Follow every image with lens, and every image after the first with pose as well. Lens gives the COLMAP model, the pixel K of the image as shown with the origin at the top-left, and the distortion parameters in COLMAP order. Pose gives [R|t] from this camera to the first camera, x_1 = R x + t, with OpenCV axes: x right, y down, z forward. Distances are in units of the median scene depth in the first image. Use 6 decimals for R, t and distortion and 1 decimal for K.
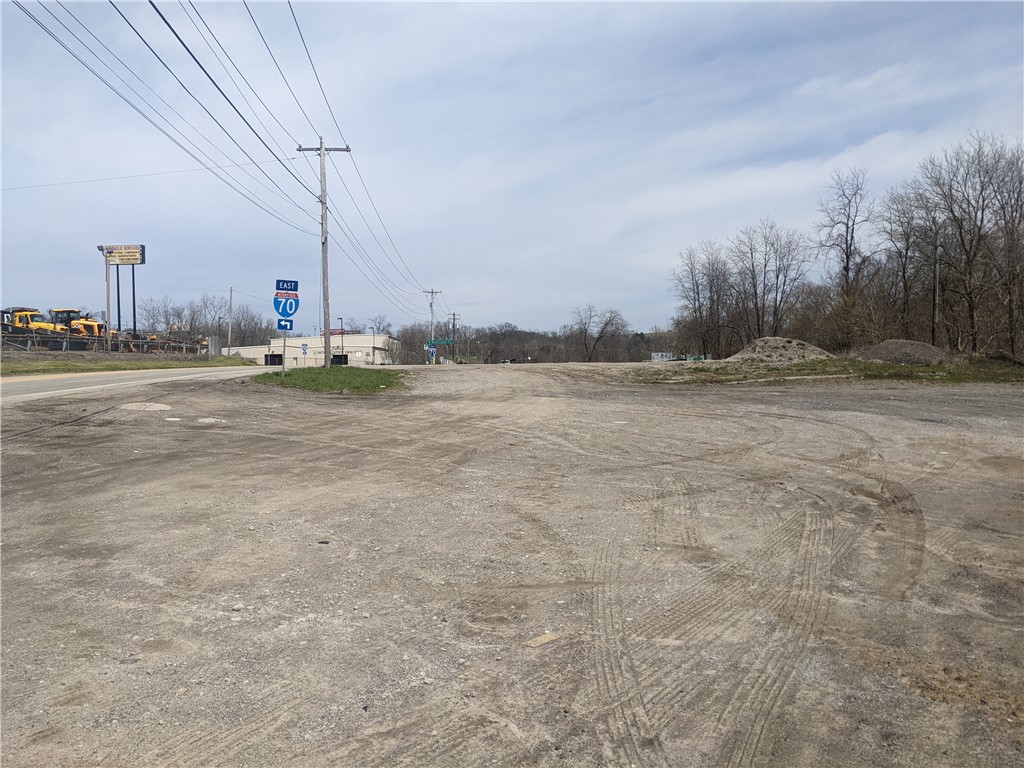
lens RADIAL K [[828.1, 0, 509.9], [0, 828.1, 391.1], [0, 0, 1]] dist [0.016033, -0.026443]
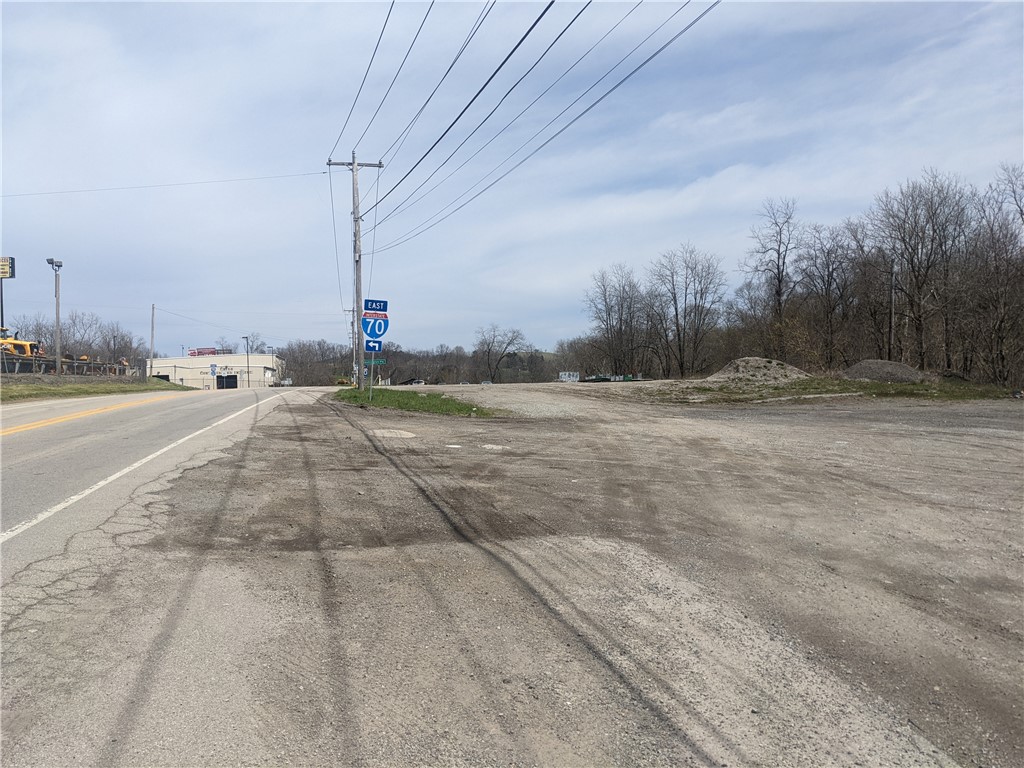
lens RADIAL K [[828.1, 0, 508.3], [0, 828.1, 379.5], [0, 0, 1]] dist [0.016033, -0.026443]
pose [[0.986633, -0.005698, 0.162859, -0.126914], [0.011700, 0.999286, -0.035915, -0.002738], [-0.162538, 0.037341, 0.985996, 0.017532]]
